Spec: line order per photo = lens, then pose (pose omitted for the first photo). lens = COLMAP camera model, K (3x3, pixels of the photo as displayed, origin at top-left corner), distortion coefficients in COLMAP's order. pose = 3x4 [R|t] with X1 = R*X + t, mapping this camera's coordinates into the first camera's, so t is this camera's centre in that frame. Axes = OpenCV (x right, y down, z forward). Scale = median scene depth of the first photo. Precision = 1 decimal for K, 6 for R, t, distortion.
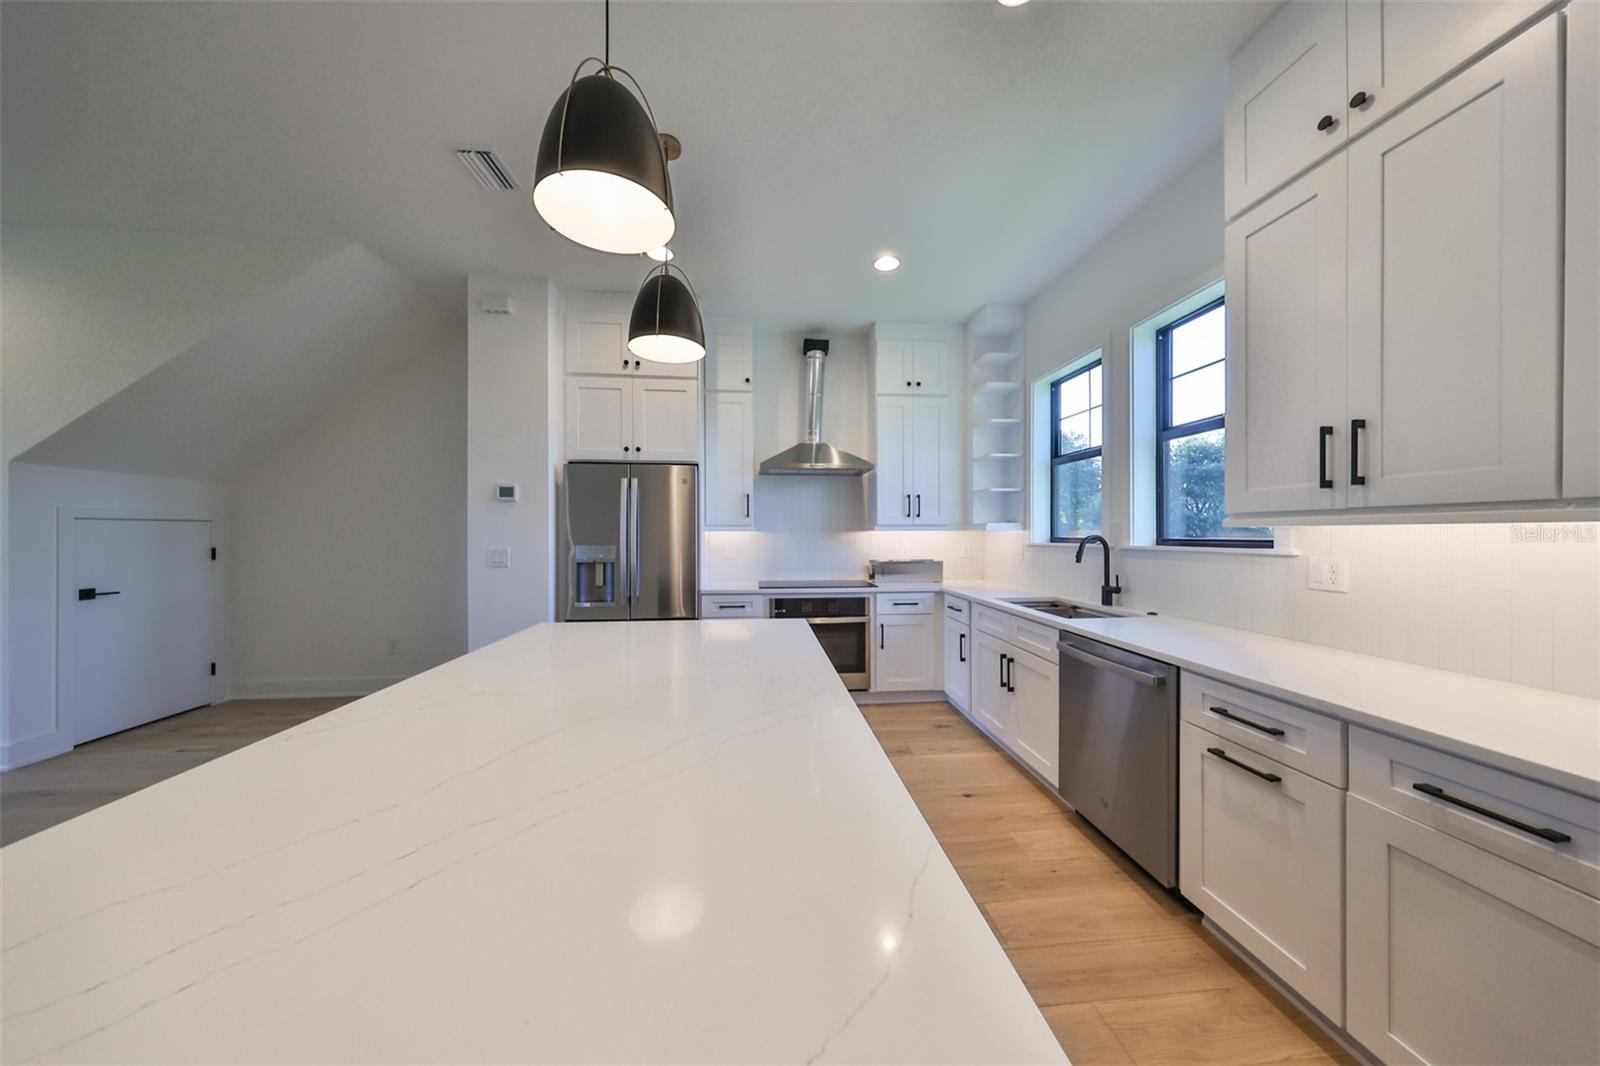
lens RADIAL K [[493.2, 0, 800.0], [0, 493.2, 533.0], [0, 0, 1]] dist [0.000019, -0.000018]
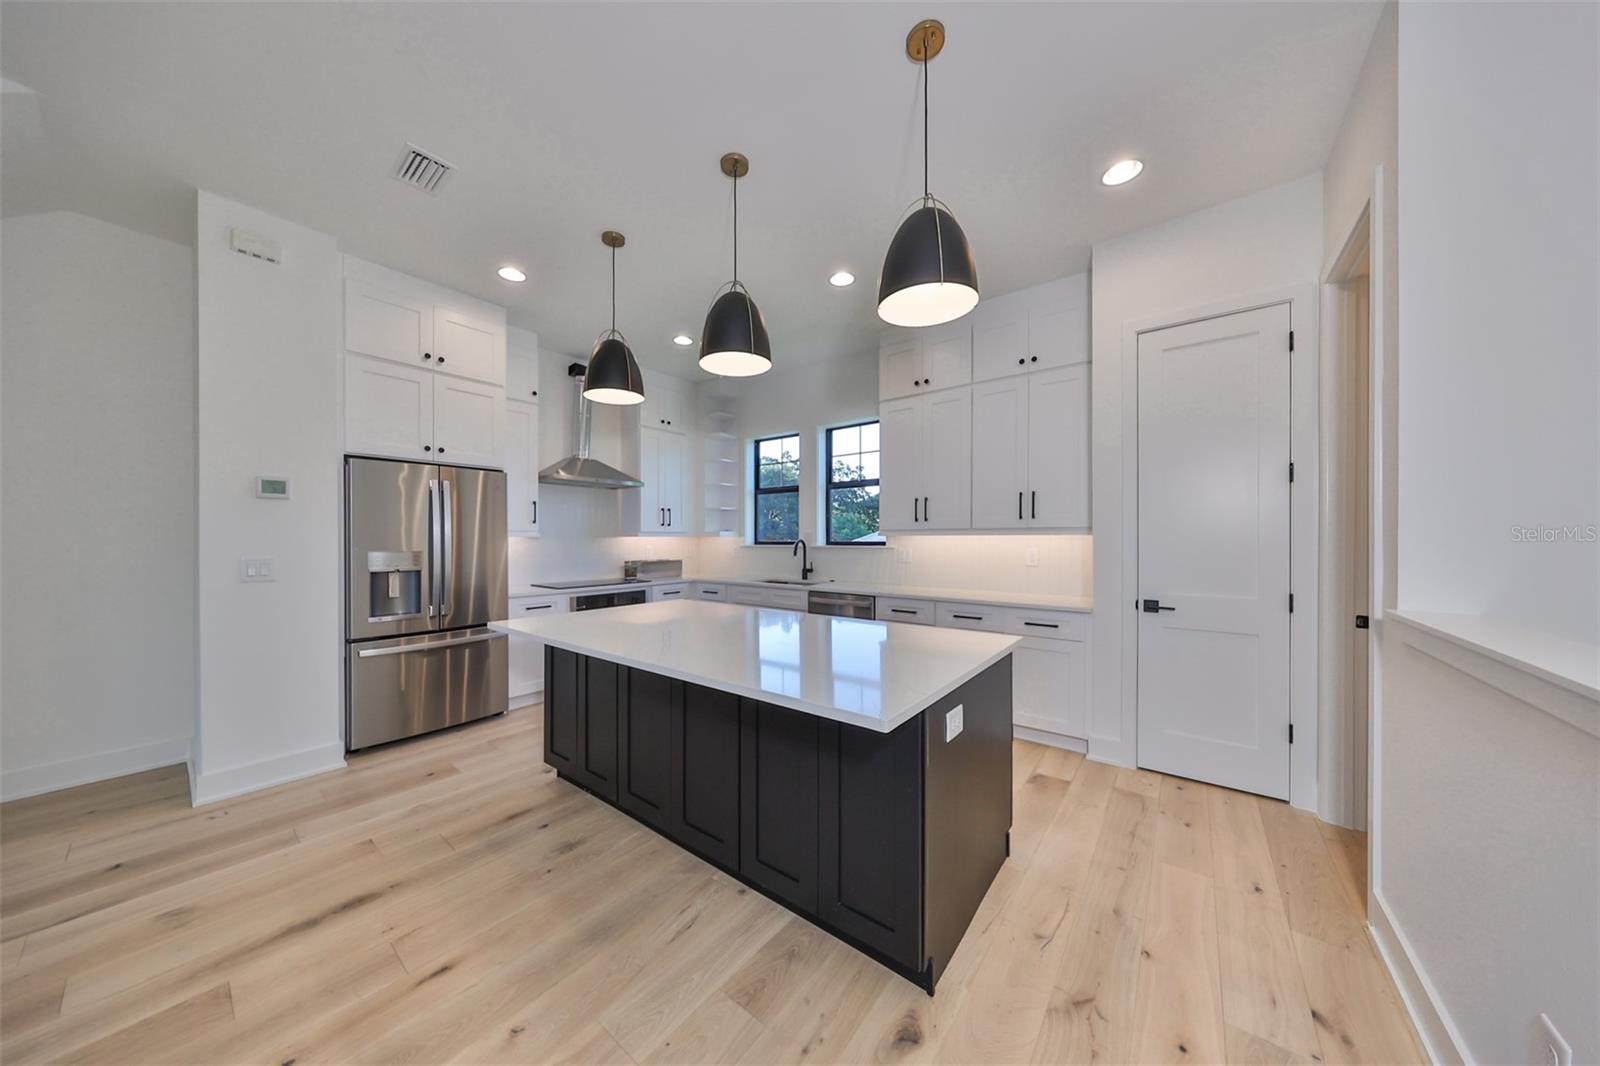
lens RADIAL K [[496.6, 0, 790.9], [0, 496.6, 539.6], [0, 0, 1]] dist [0.000341, 0.000023]
pose [[0.687083, -0.001843, 0.726577, -0.559055], [-0.000259, 0.999996, 0.002782, -0.000506], [-0.726579, -0.002100, 0.687080, -0.143223]]
